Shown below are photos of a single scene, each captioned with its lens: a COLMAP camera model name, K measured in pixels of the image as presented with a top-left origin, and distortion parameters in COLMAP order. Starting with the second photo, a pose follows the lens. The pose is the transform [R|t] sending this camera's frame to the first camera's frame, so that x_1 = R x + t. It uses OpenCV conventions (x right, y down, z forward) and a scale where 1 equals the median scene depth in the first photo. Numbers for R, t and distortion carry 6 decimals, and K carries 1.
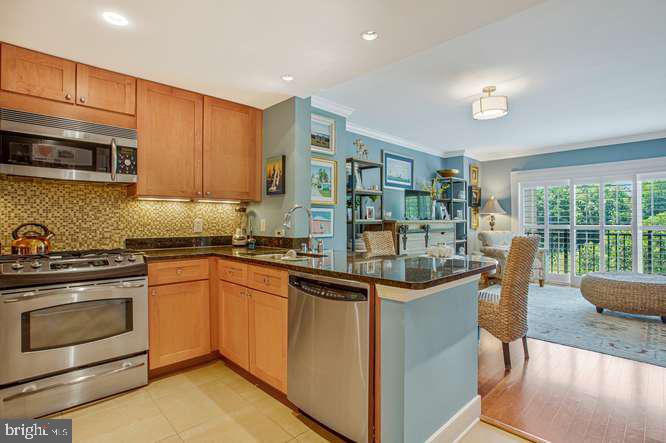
lens RADIAL K [[339.8, 0, 319.8], [0, 339.8, 231.5], [0, 0, 1]] dist [-0.046817, 0.010703]
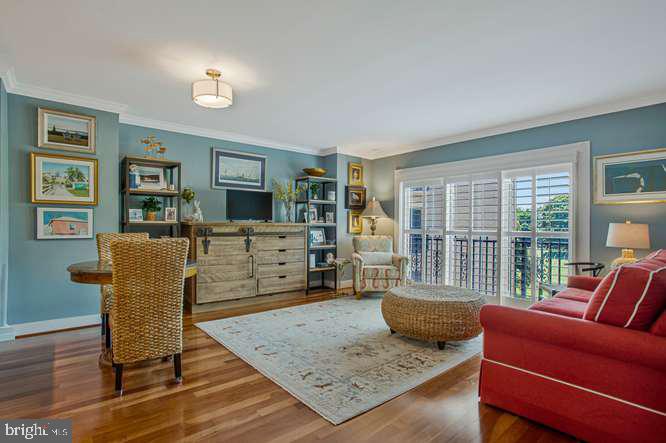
lens RADIAL K [[339.8, 0, 334.2], [0, 339.8, 225.5], [0, 0, 1]] dist [-0.046817, 0.010703]
pose [[0.996919, 0.009130, -0.077905, 0.590943], [-0.011506, 0.999480, -0.030108, -0.000641], [0.077590, 0.030912, 0.996506, 0.092232]]
